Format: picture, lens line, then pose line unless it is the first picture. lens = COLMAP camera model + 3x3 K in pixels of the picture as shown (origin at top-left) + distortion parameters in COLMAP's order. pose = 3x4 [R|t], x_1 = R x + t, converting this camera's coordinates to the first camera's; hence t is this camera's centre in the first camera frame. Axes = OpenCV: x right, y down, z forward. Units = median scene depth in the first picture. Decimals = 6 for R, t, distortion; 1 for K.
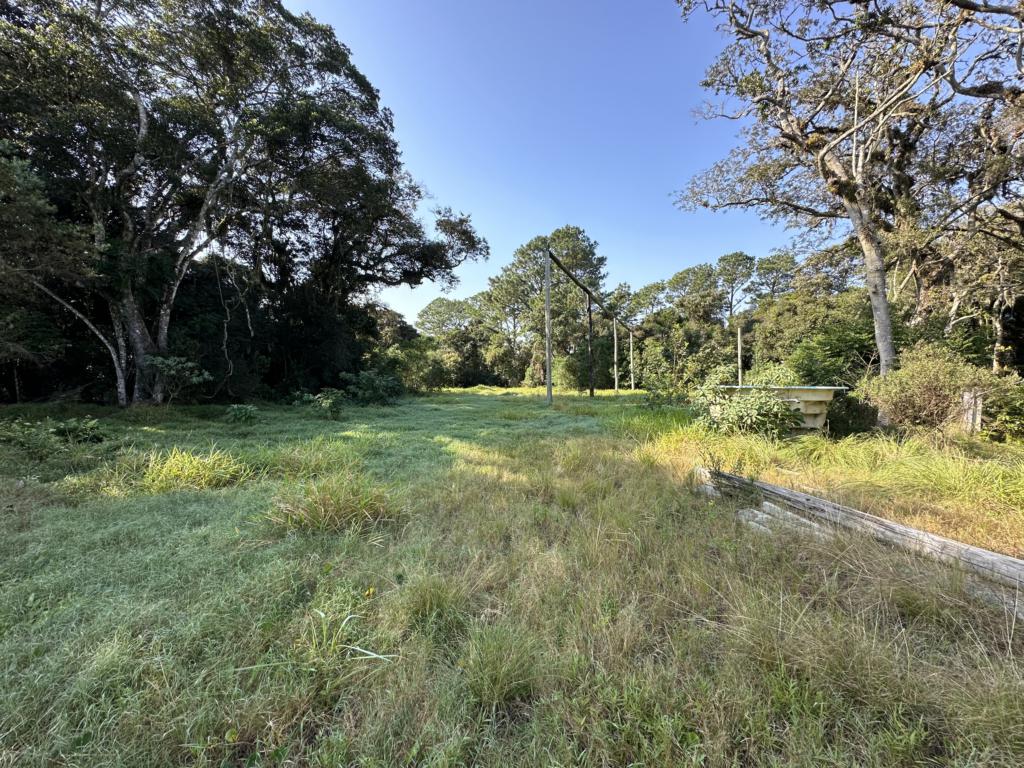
lens RADIAL K [[408.1, 0, 511.1], [0, 408.1, 383.6], [0, 0, 1]] dist [-0.004826, 0.000987]
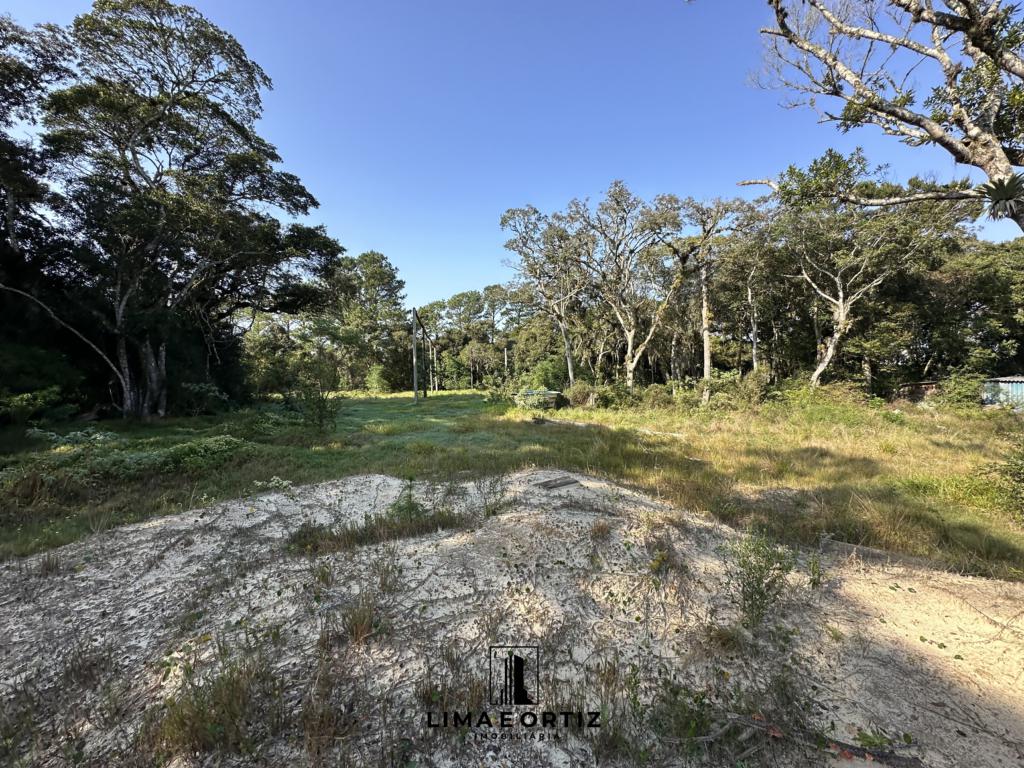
lens RADIAL K [[408.1, 0, 513.0], [0, 408.1, 383.2], [0, 0, 1]] dist [-0.004826, 0.000987]
pose [[0.842372, -0.020701, 0.538498, -0.159878], [0.018556, 0.999784, 0.009406, -0.013850], [-0.538577, 0.002069, 0.842574, -0.197604]]
